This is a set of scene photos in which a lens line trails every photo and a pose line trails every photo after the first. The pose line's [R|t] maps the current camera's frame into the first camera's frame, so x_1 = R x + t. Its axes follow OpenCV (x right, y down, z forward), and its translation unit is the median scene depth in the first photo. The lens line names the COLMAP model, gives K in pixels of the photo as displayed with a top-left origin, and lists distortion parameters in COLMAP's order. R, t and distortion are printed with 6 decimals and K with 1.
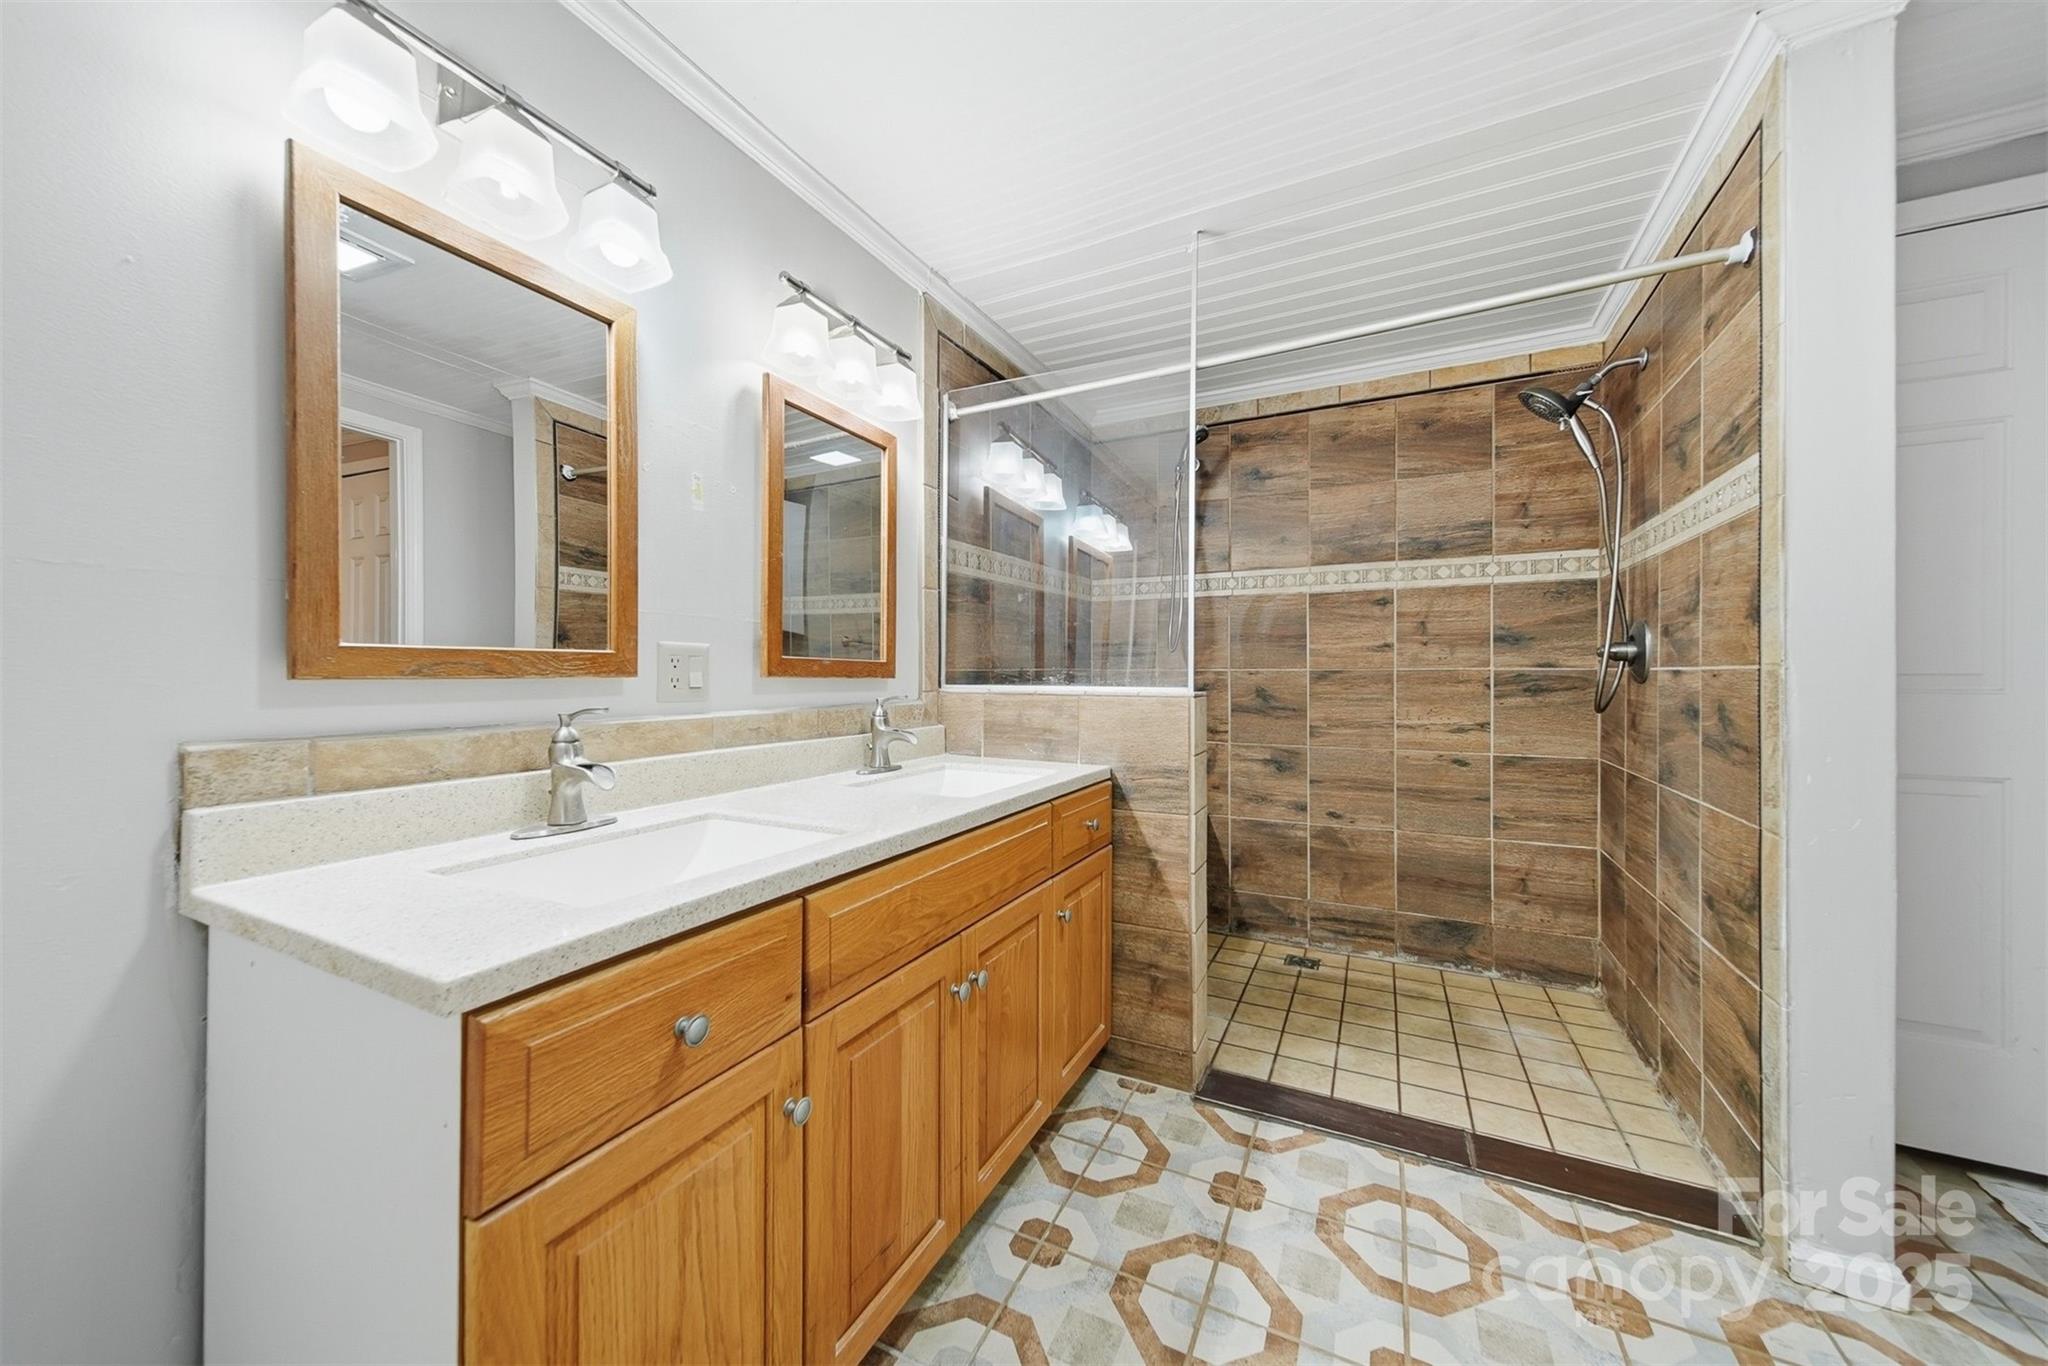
lens RADIAL K [[730.9, 0, 1011.1], [0, 730.9, 680.4], [0, 0, 1]] dist [-0.003864, -0.000426]
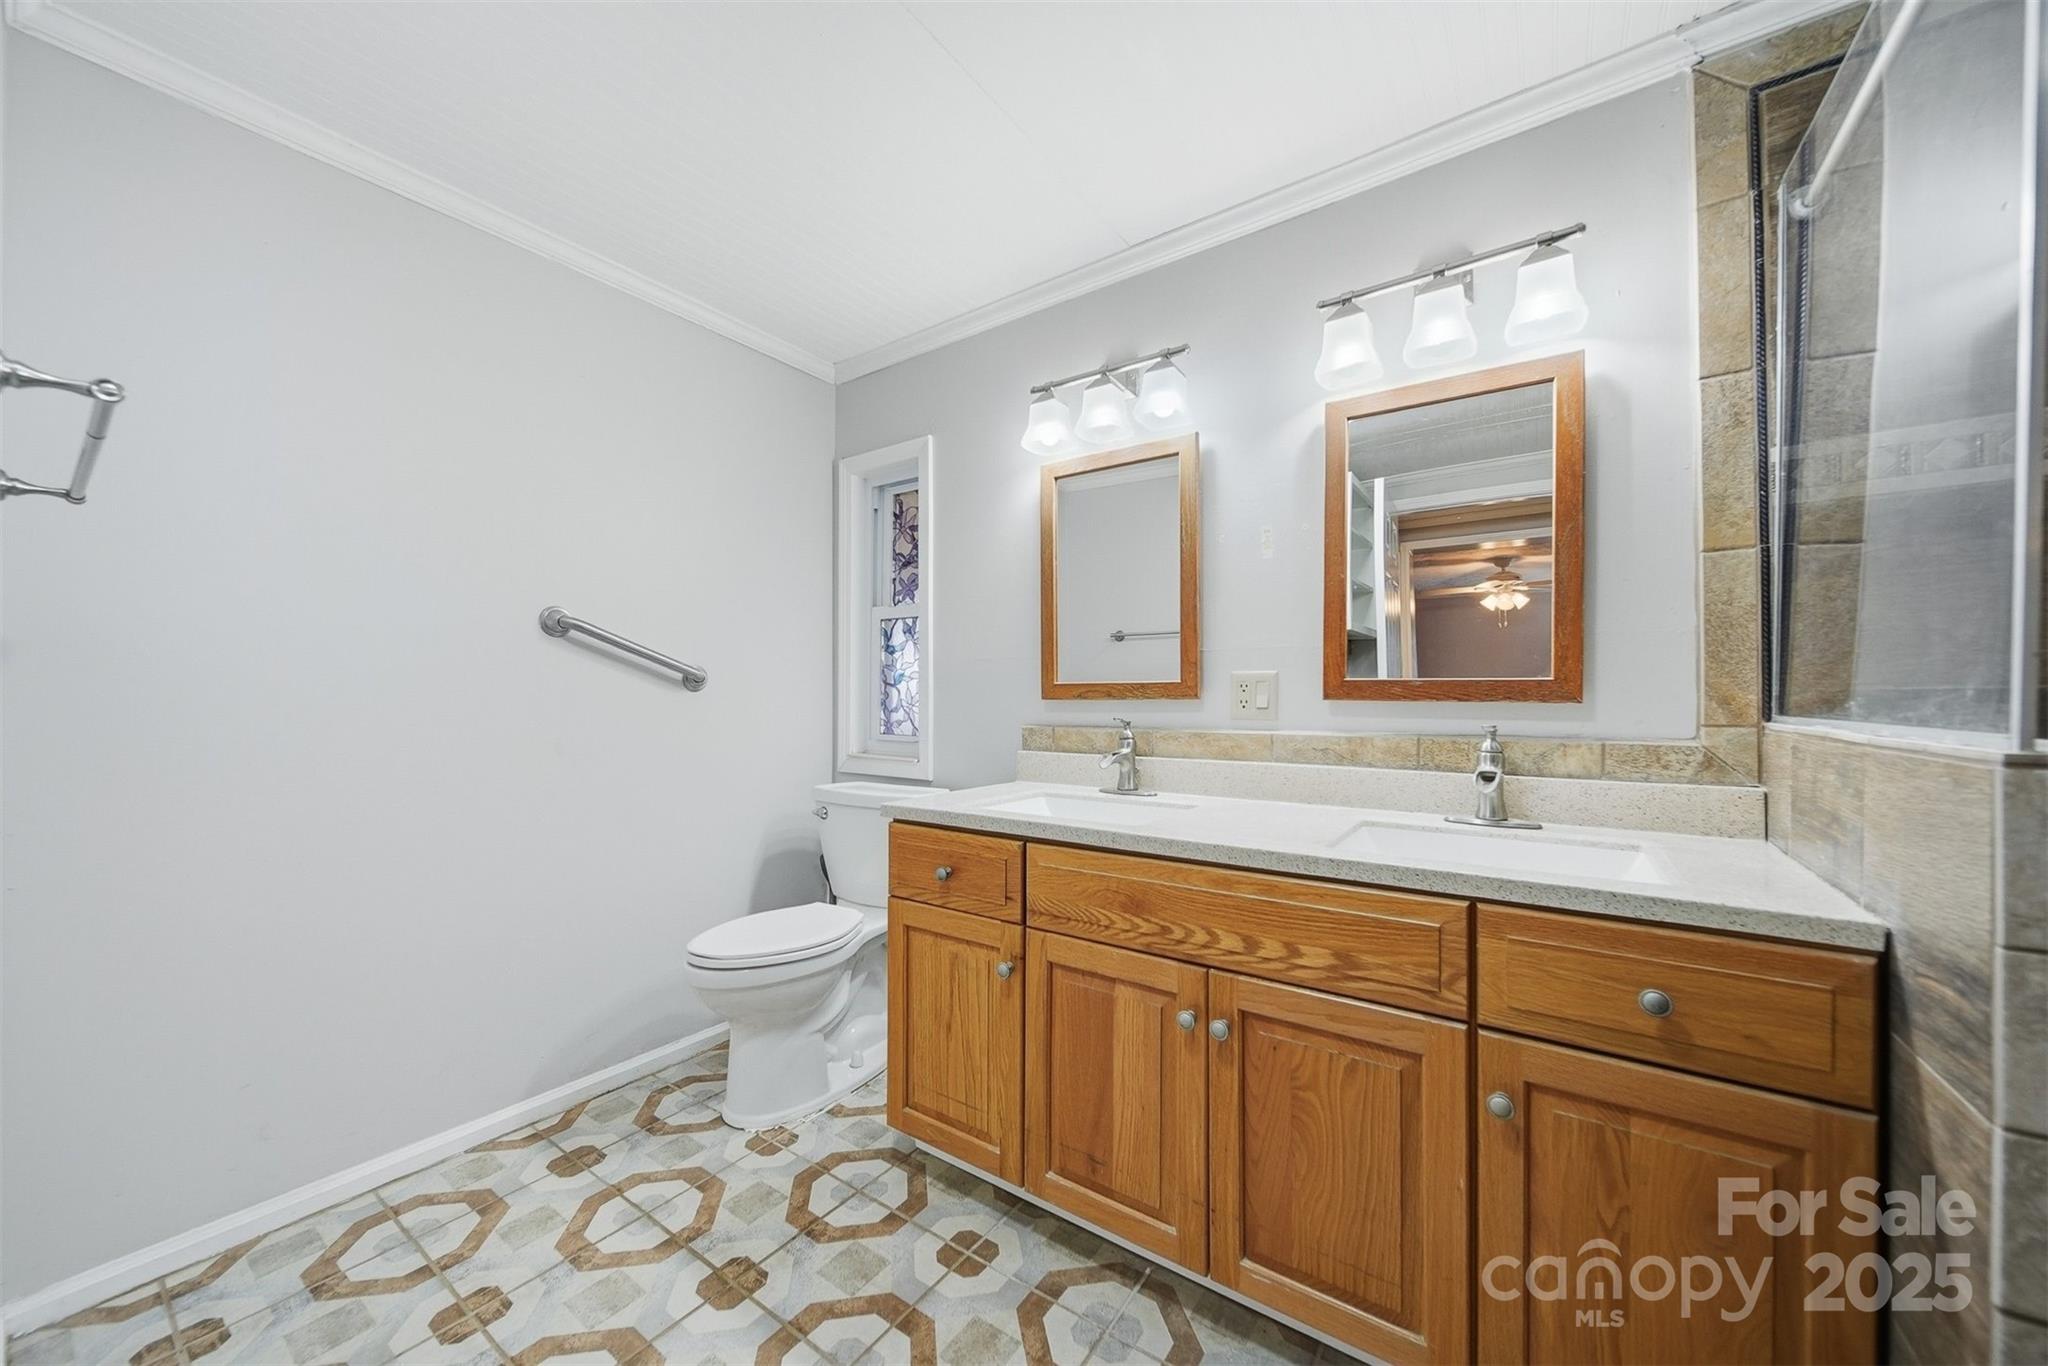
lens RADIAL K [[730.9, 0, 1015.8], [0, 730.9, 690.5], [0, 0, 1]] dist [-0.003864, -0.000426]
pose [[-0.147979, -0.007576, -0.988962, 0.828736], [-0.004180, 0.999967, -0.007035, -0.009290], [0.988982, 0.003092, -0.148005, 0.799688]]
